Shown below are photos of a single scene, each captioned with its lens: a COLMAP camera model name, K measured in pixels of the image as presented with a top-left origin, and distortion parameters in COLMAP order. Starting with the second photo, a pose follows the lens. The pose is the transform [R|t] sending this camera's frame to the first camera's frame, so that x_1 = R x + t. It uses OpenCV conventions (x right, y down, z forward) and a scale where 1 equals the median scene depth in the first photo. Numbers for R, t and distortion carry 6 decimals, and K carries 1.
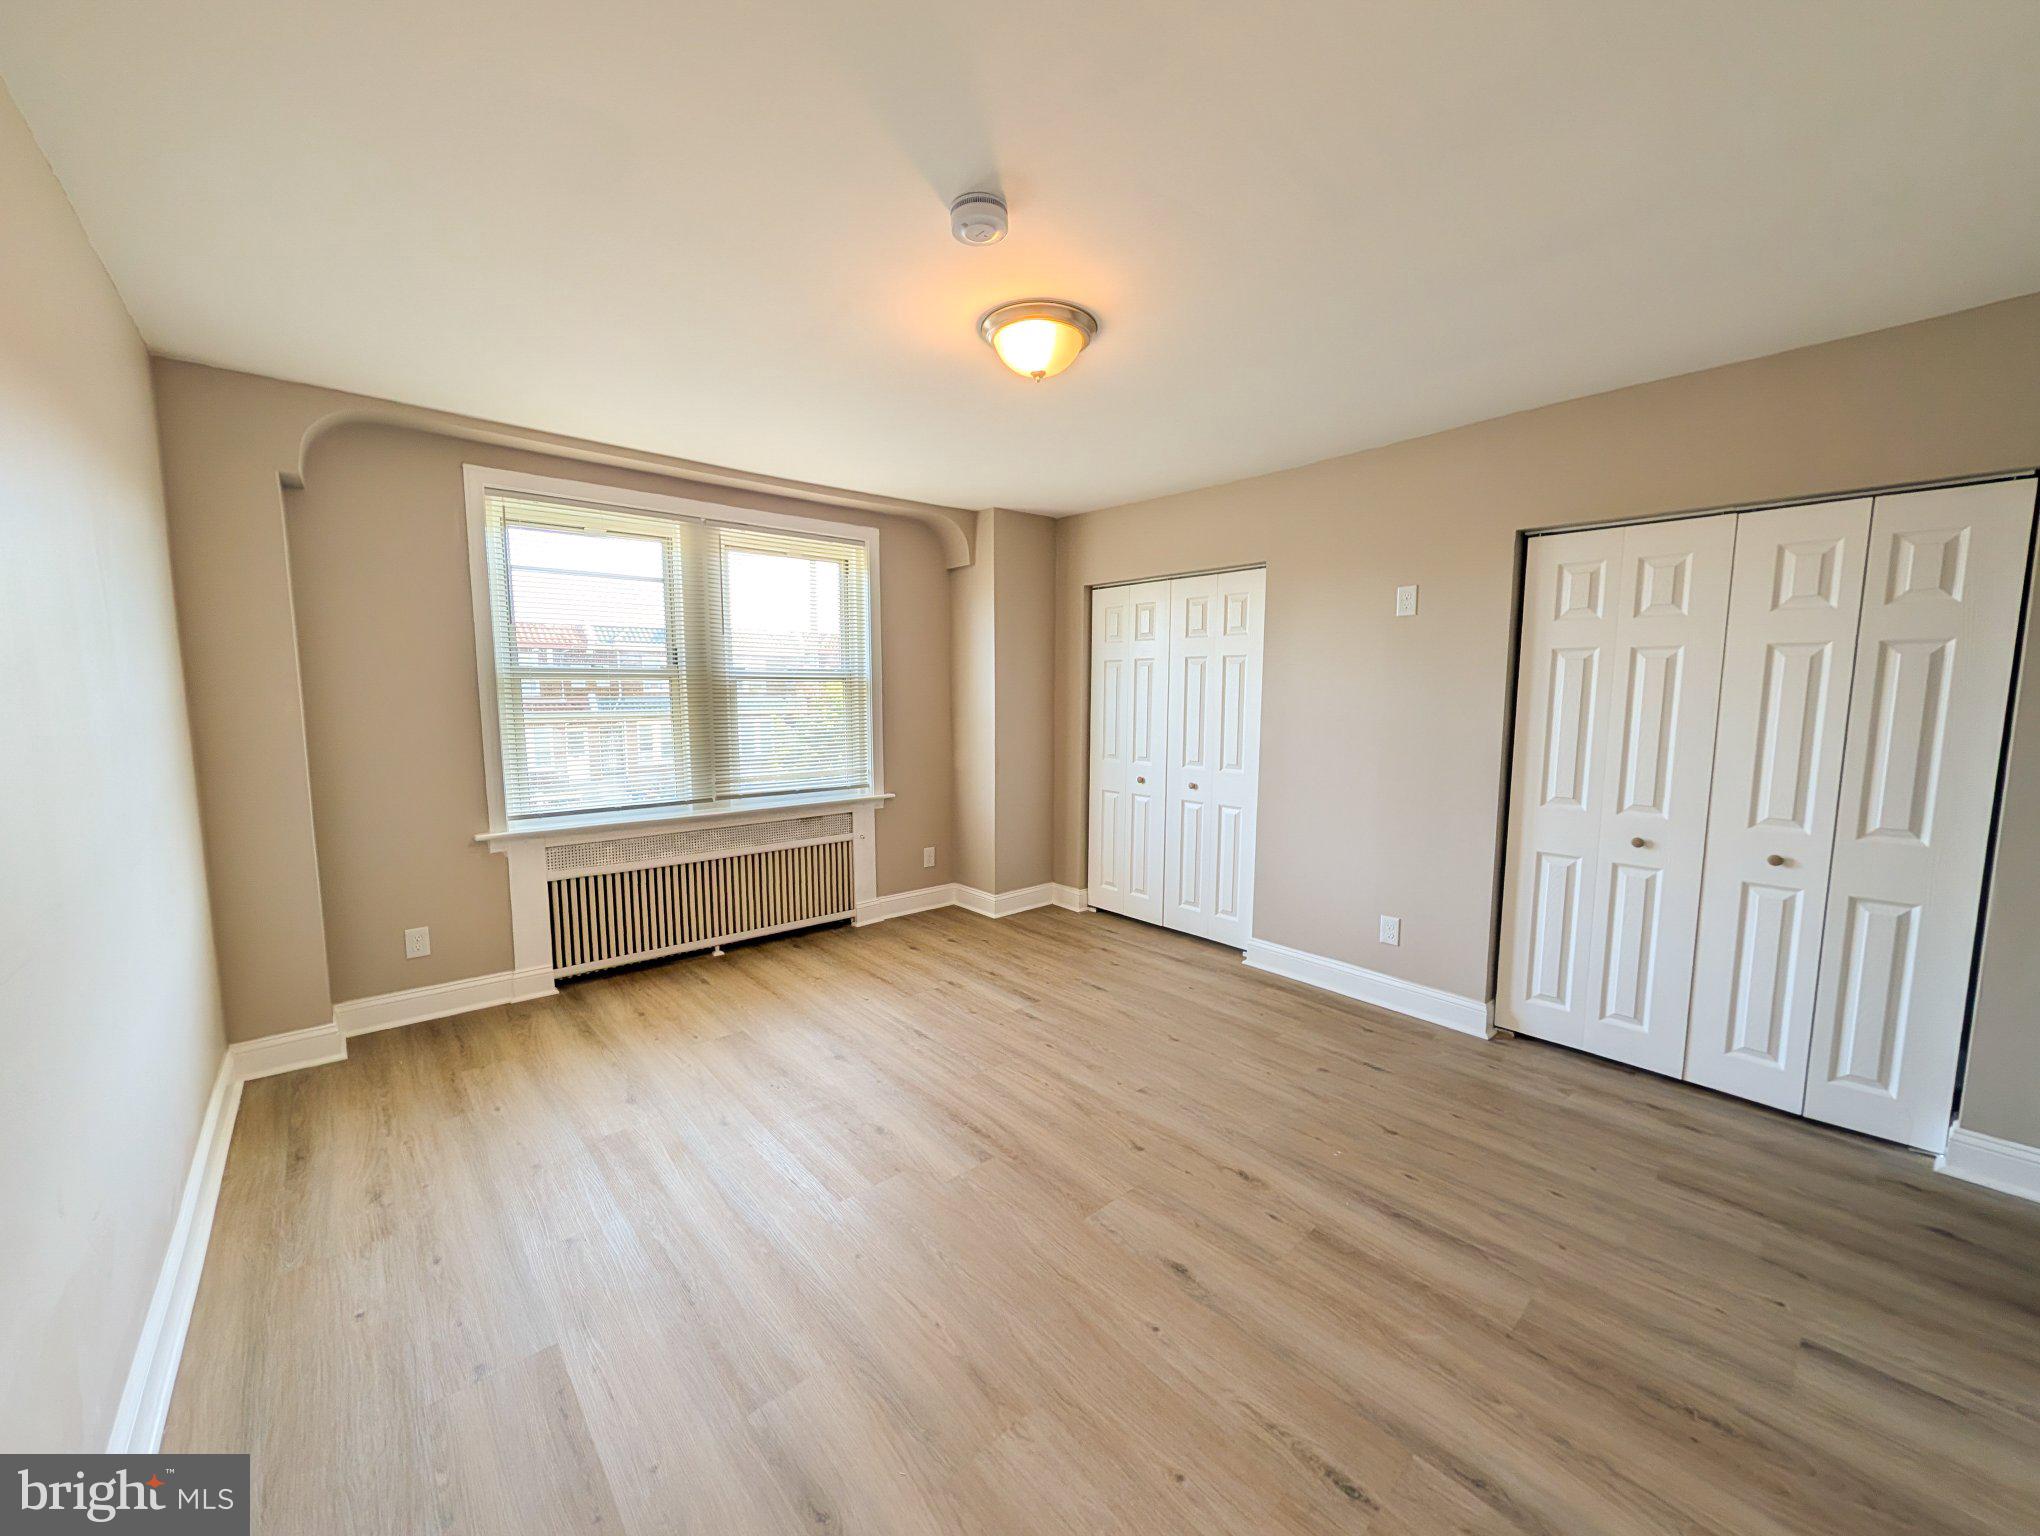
lens RADIAL K [[784.3, 0, 1020.0], [0, 784.3, 768.0], [0, 0, 1]] dist [0.004799, -0.000296]
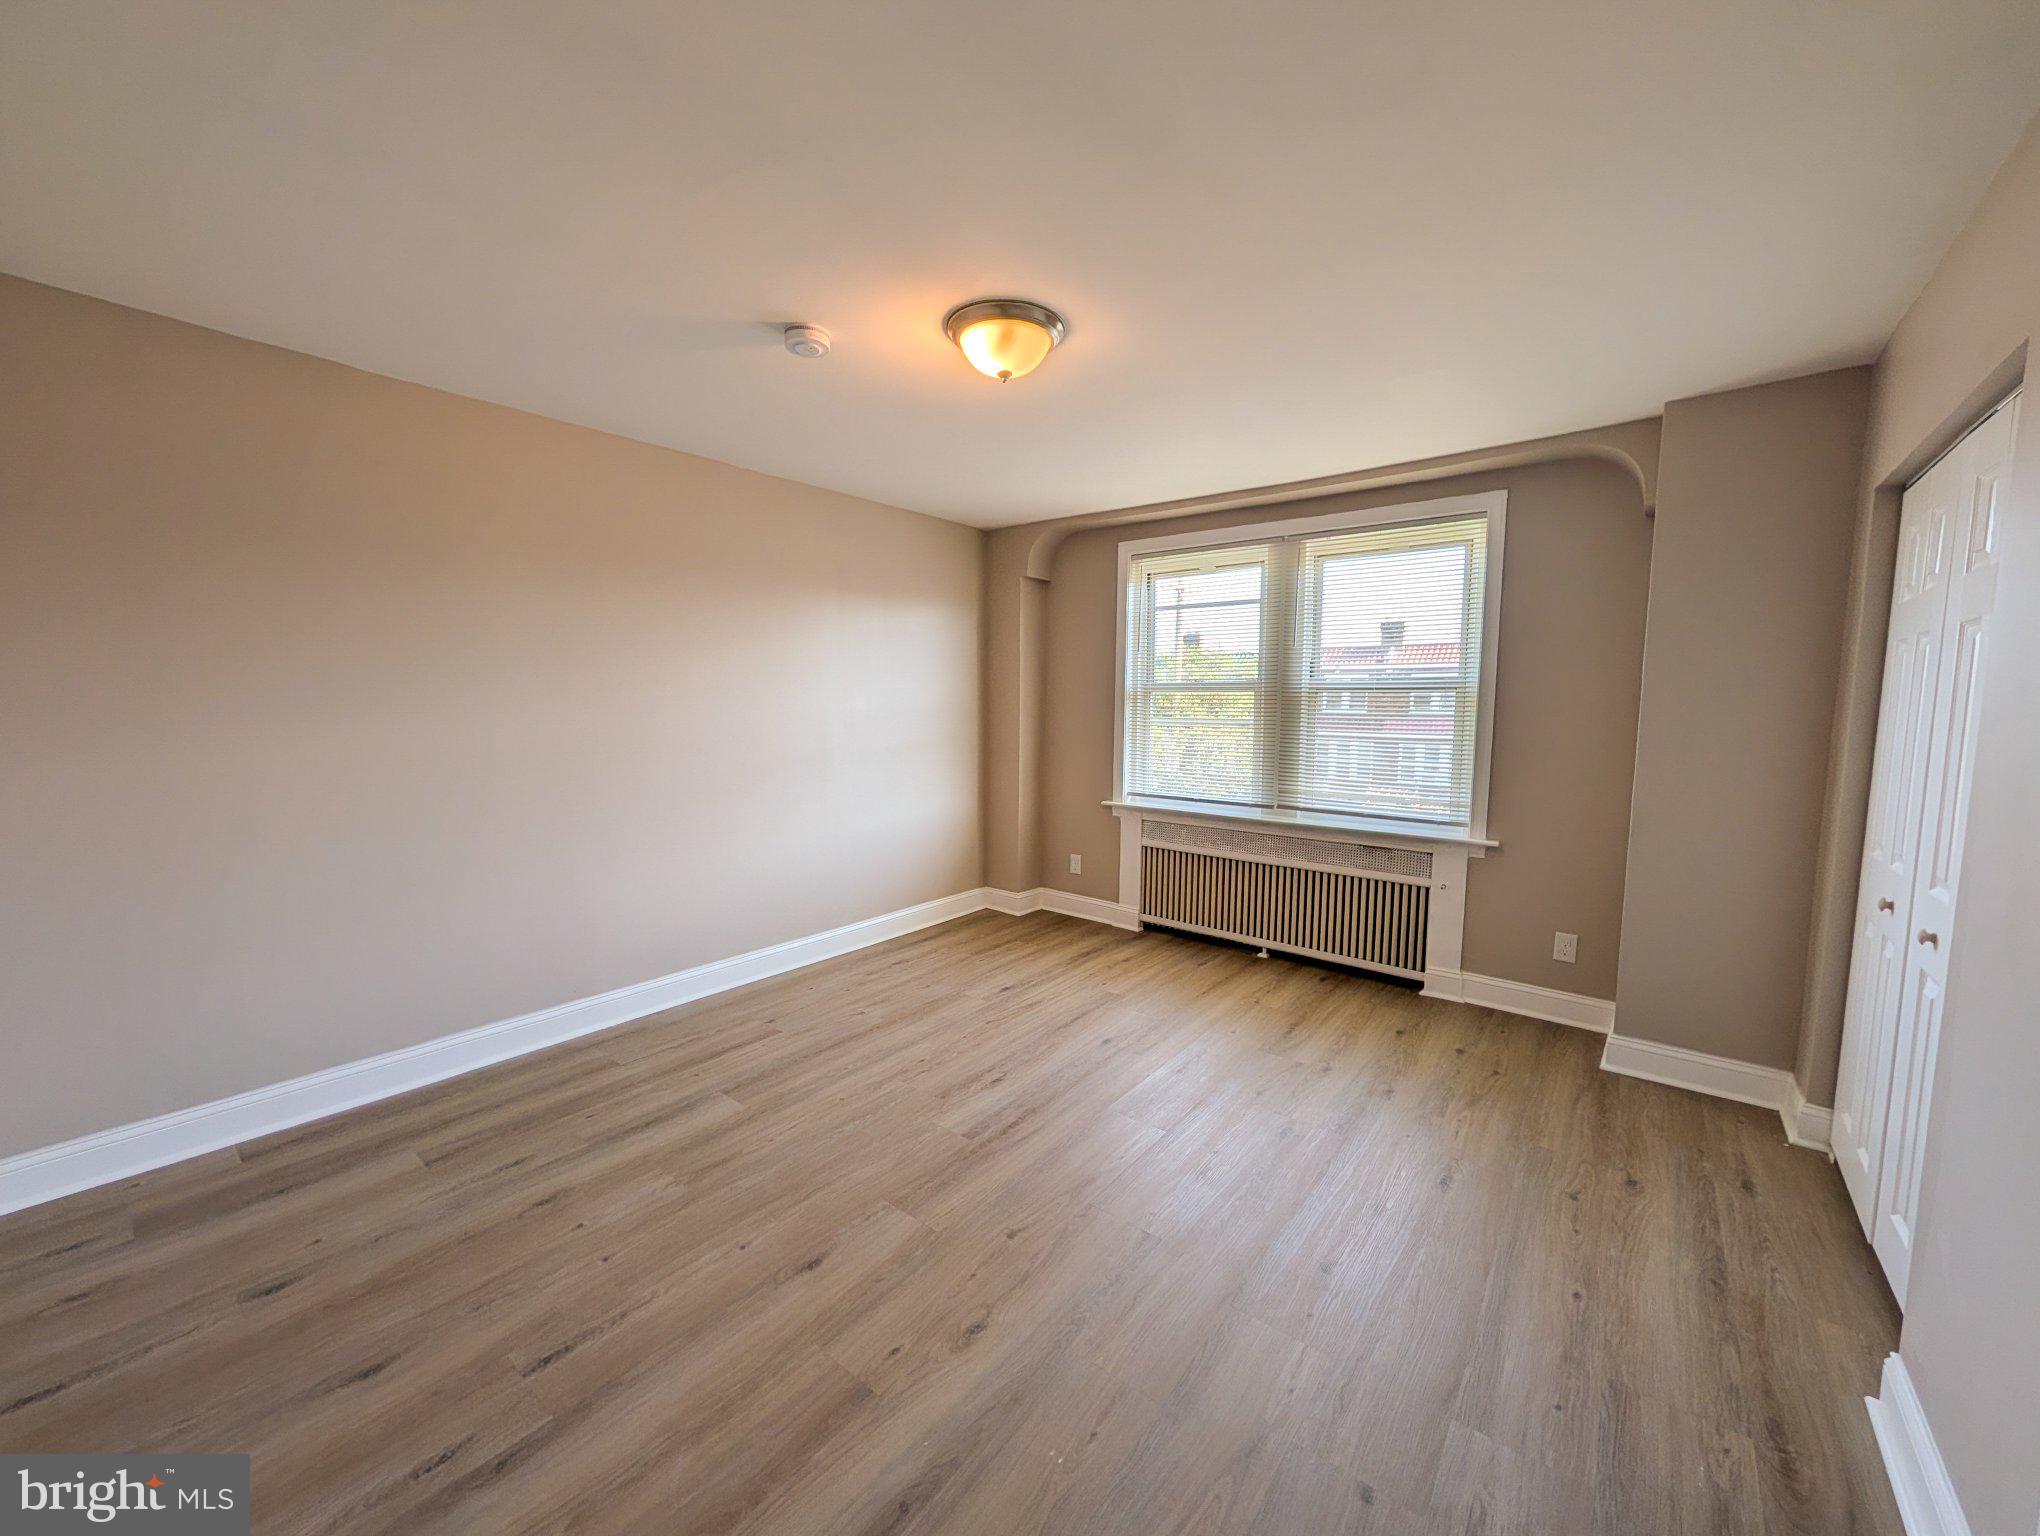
lens RADIAL K [[784.3, 0, 1020.0], [0, 784.3, 768.0], [0, 0, 1]] dist [0.004799, -0.000296]
pose [[0.172691, 0.084163, -0.981374, 0.598012], [-0.107693, 0.991983, 0.066122, -0.046092], [0.979071, 0.094268, 0.180370, 0.512525]]
